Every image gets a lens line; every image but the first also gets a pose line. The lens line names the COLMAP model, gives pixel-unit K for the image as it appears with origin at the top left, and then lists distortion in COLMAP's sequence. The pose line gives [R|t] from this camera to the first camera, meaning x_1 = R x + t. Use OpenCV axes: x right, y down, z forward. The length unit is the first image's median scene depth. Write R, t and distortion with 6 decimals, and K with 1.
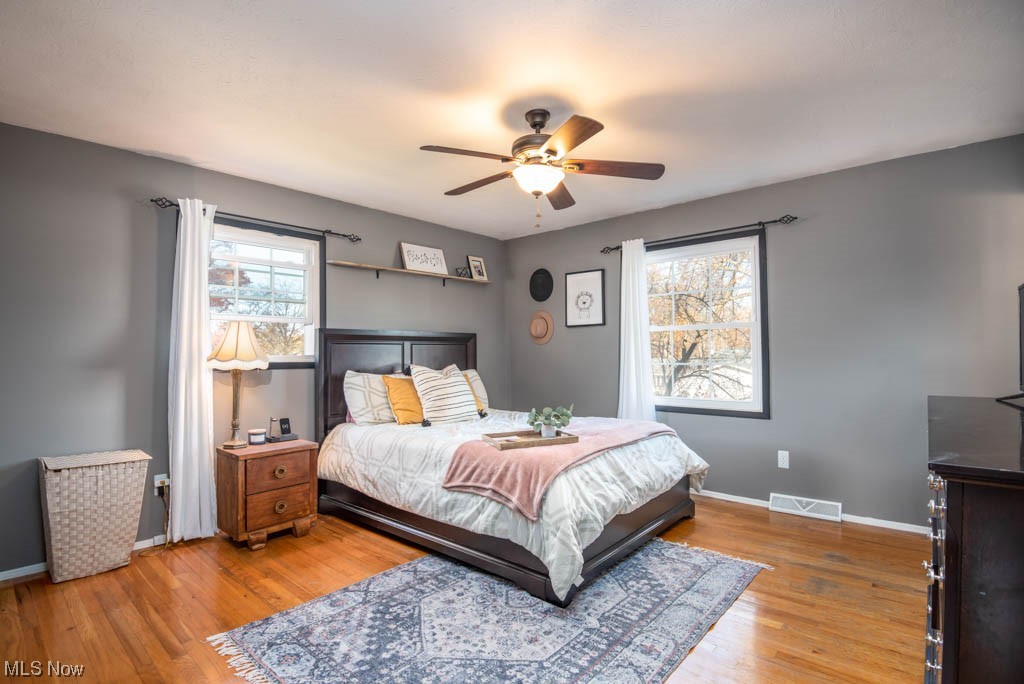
lens RADIAL K [[492.6, 0, 512.0], [0, 492.6, 342.0], [0, 0, 1]] dist [-0.032631, -0.000159]
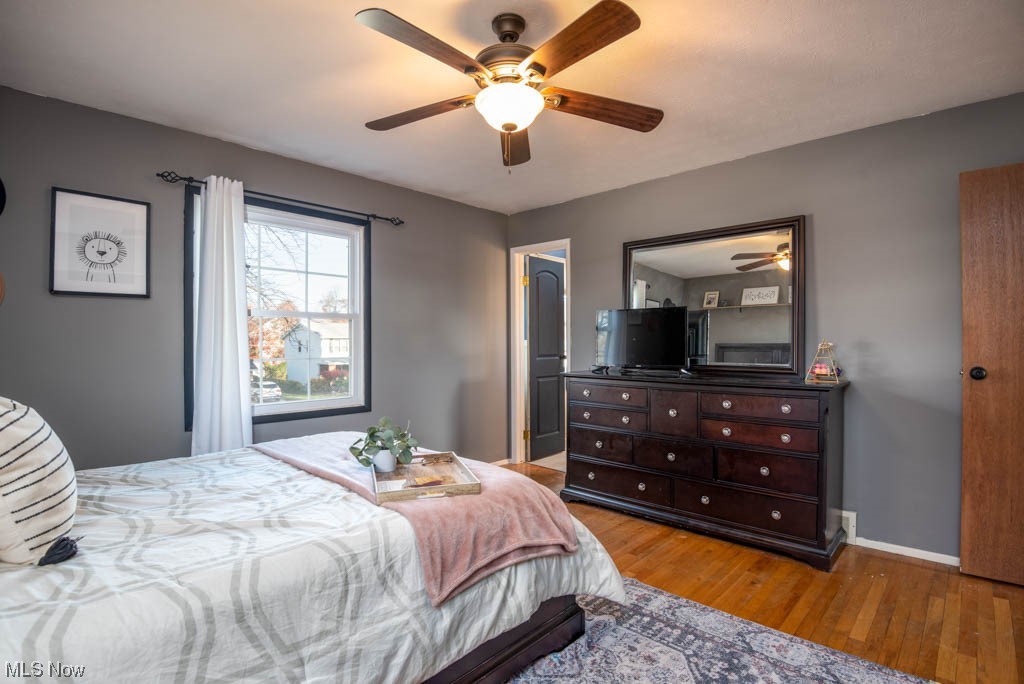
lens RADIAL K [[492.6, 0, 512.0], [0, 492.6, 342.0], [0, 0, 1]] dist [-0.032631, -0.000159]
pose [[0.042242, 0.013405, 0.999017, -0.669487], [-0.024962, 0.999612, -0.012358, 0.027302], [-0.998796, -0.024415, 0.042560, 0.935028]]
